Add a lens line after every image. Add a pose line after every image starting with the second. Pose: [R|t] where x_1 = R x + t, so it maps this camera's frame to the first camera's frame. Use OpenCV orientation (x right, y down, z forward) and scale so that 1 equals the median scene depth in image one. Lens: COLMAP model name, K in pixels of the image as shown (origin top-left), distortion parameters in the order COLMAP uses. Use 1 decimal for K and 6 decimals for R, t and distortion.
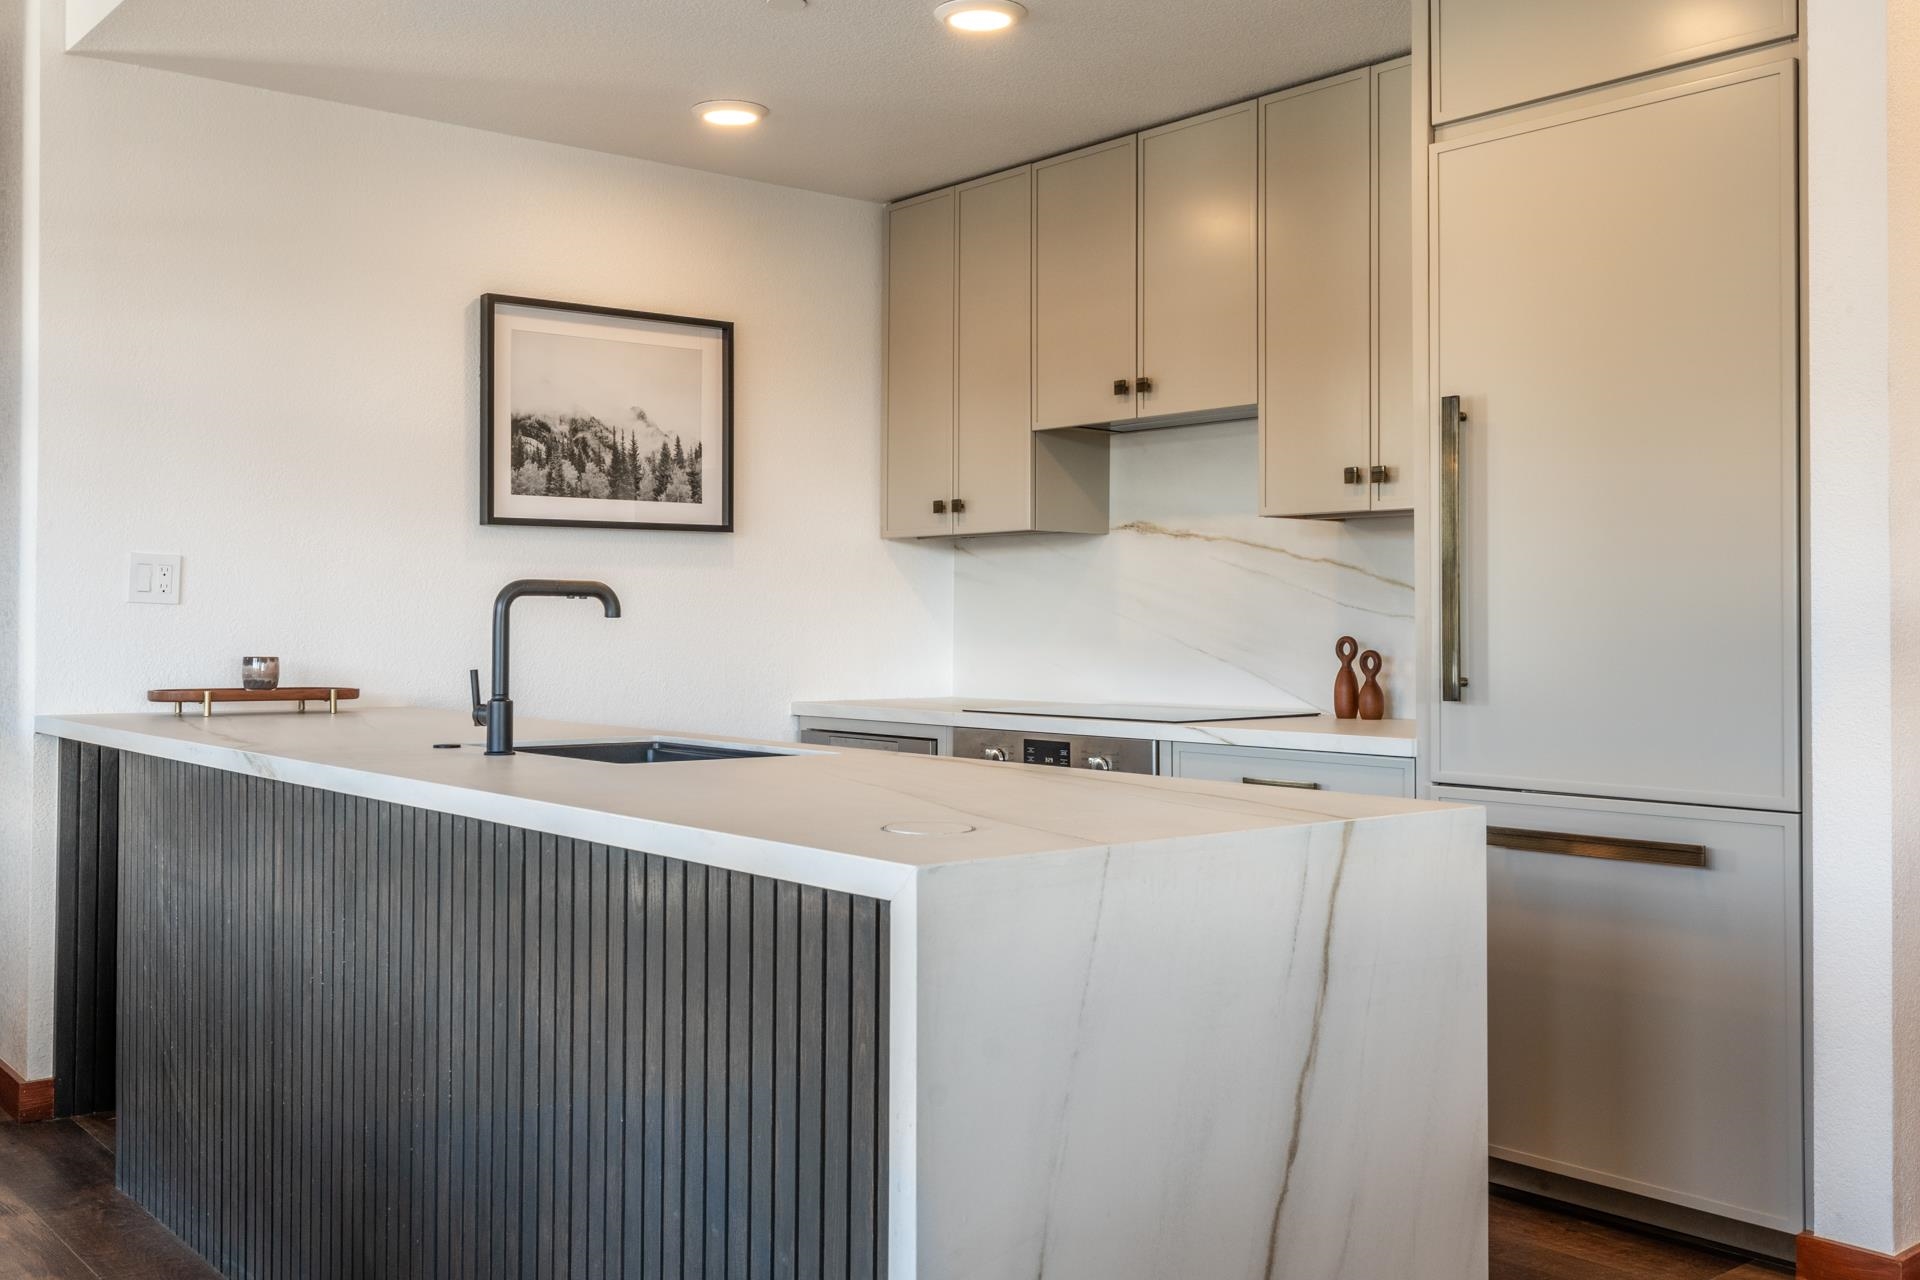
lens RADIAL K [[1825.6, 0, 966.5], [0, 1825.6, 600.8], [0, 0, 1]] dist [-0.015548, 0.000000]
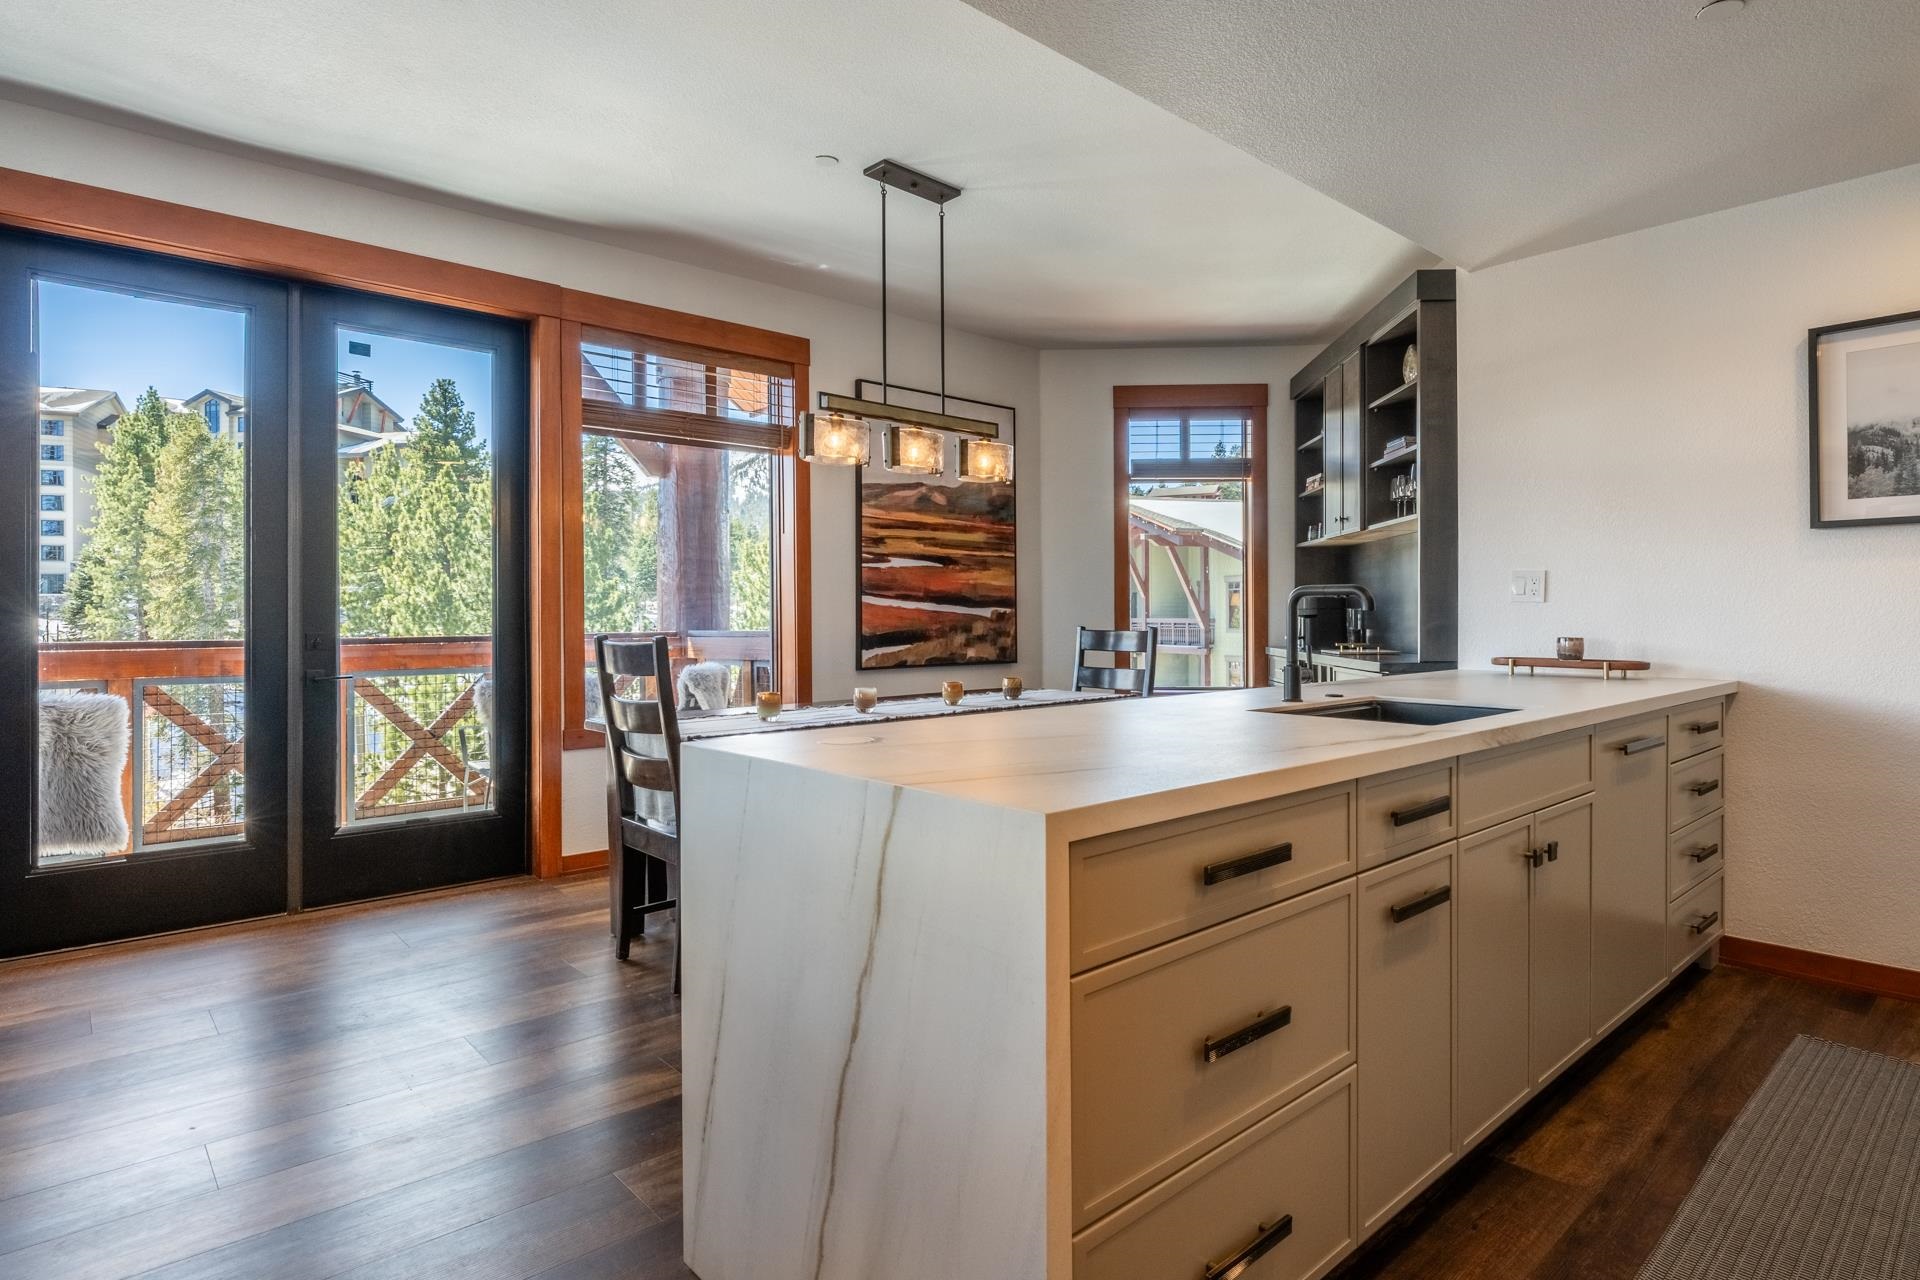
lens RADIAL K [[1017.3, 0, 958.6], [0, 1017.3, 626.8], [0, 0, 1]] dist [-0.004152, -0.003607]
pose [[0.049720, 0.008653, -0.998726, 0.329277], [0.015941, 0.999828, 0.009456, 0.005656], [0.998636, -0.016391, 0.049574, 0.395563]]
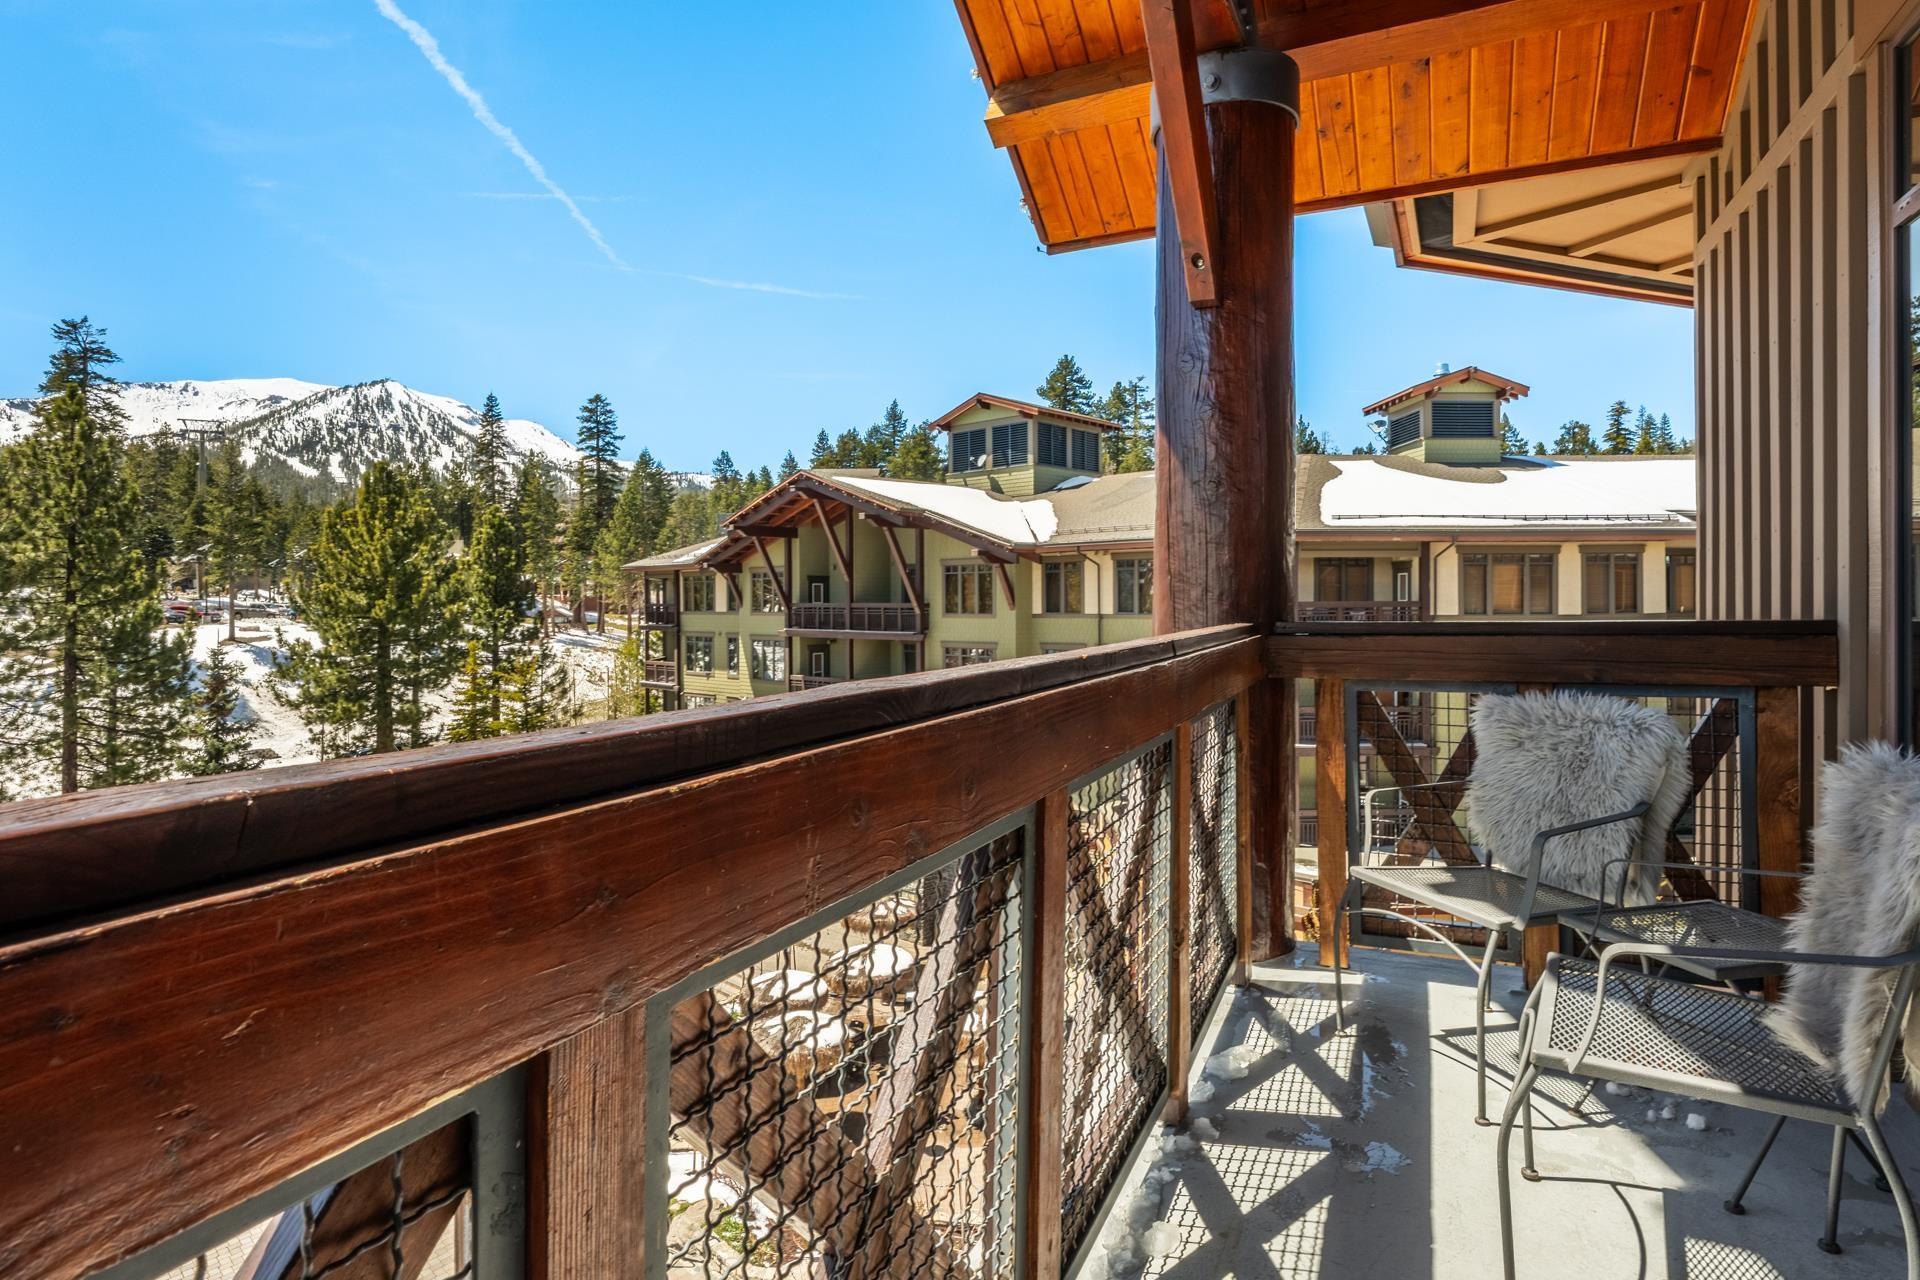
lens RADIAL K [[1017.3, 0, 972.6], [0, 1017.3, 595.5], [0, 0, 1]] dist [-0.004152, -0.003607]
pose [[0.445335, -0.008028, -0.895328, -0.463900], [0.016665, 0.999861, -0.000676, 0.000023], [0.895209, -0.014620, 0.445406, -0.324760]]
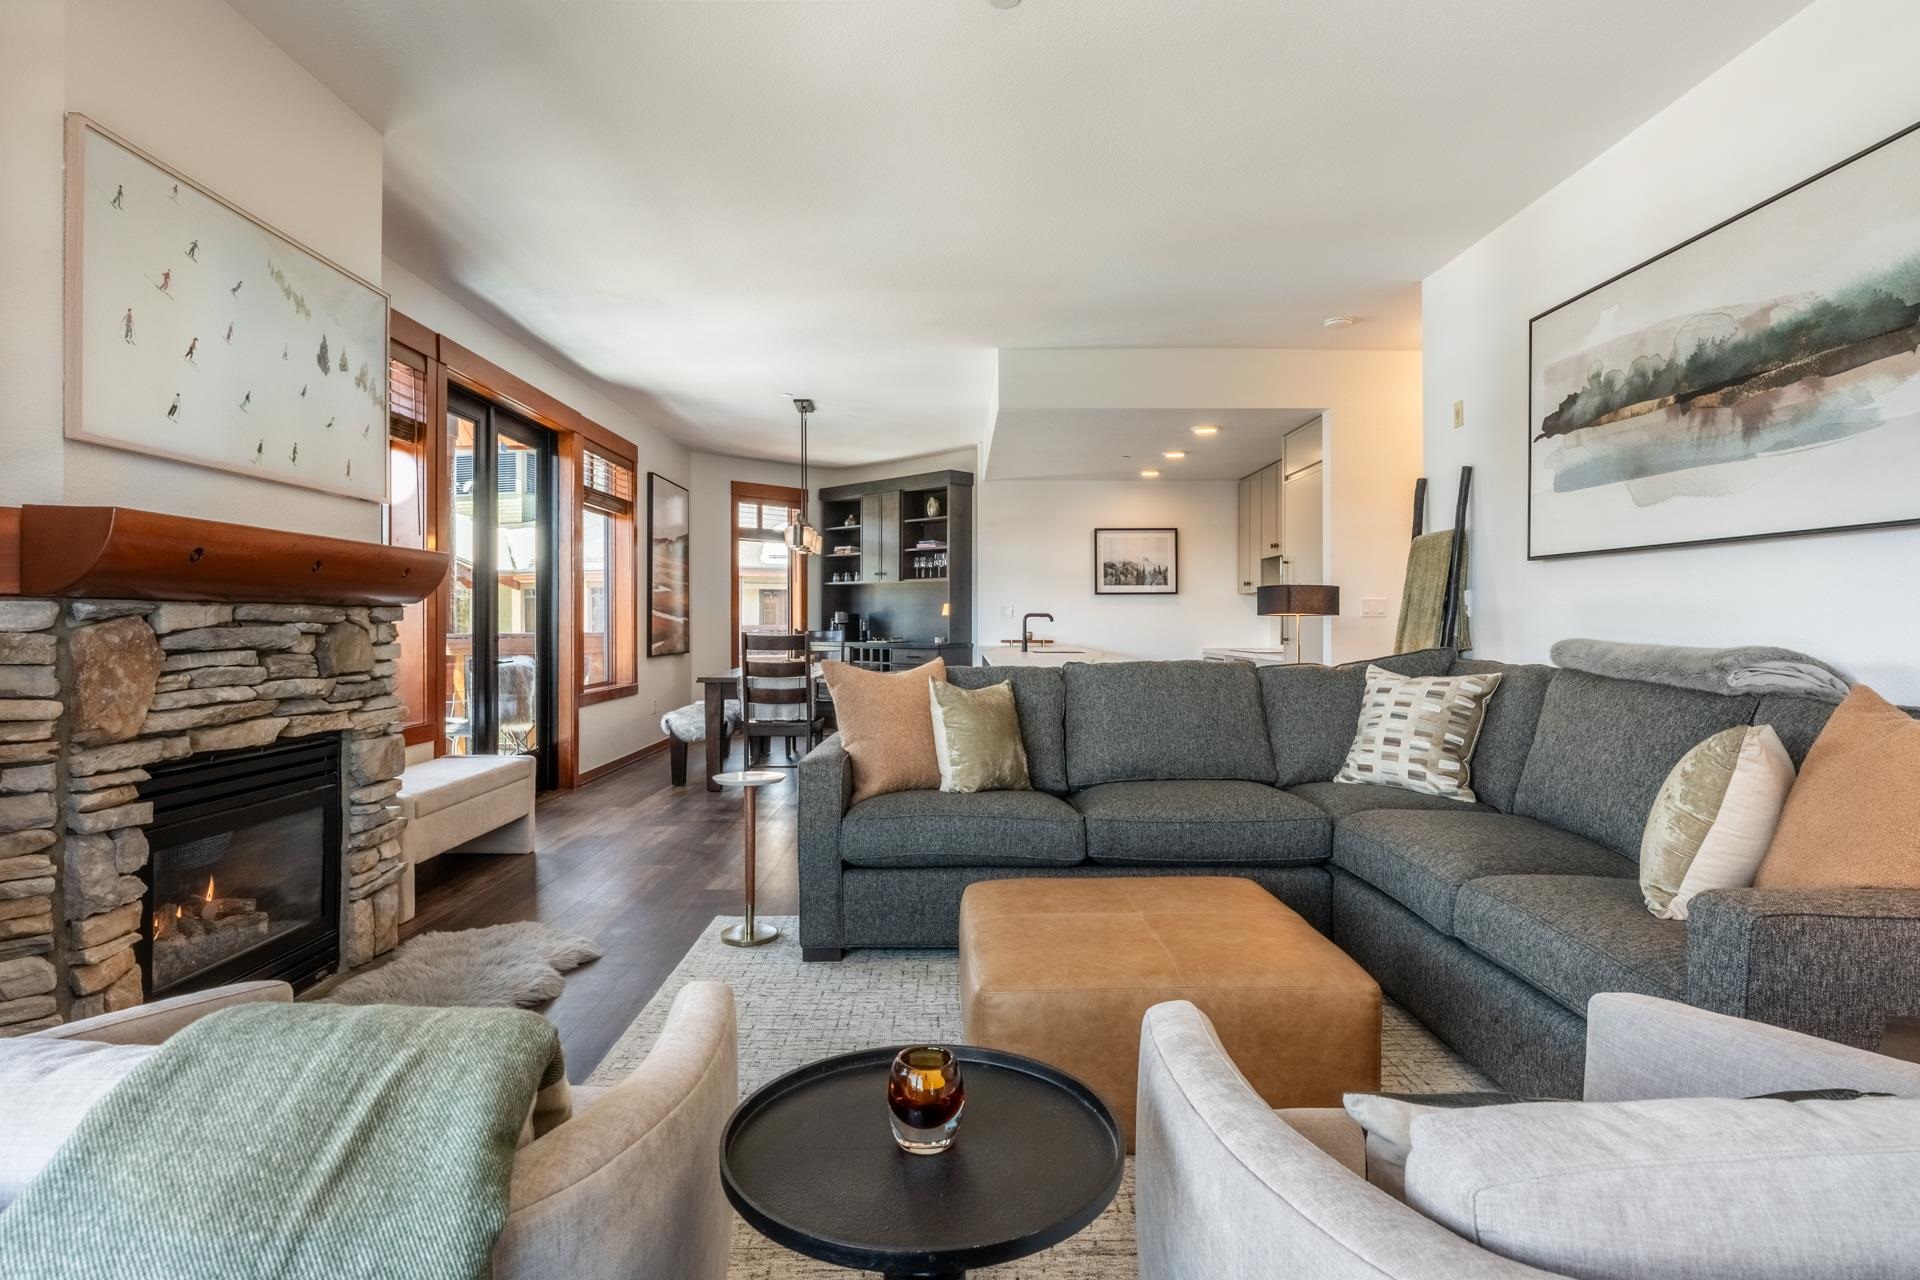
lens RADIAL K [[1017.3, 0, 972.4], [0, 1017.3, 622.1], [0, 0, 1]] dist [-0.004152, -0.003607]
pose [[0.787611, -0.002900, -0.616166, 0.695778], [0.009368, 0.999930, 0.007268, -0.005553], [0.616101, -0.011497, 0.787583, -0.625681]]
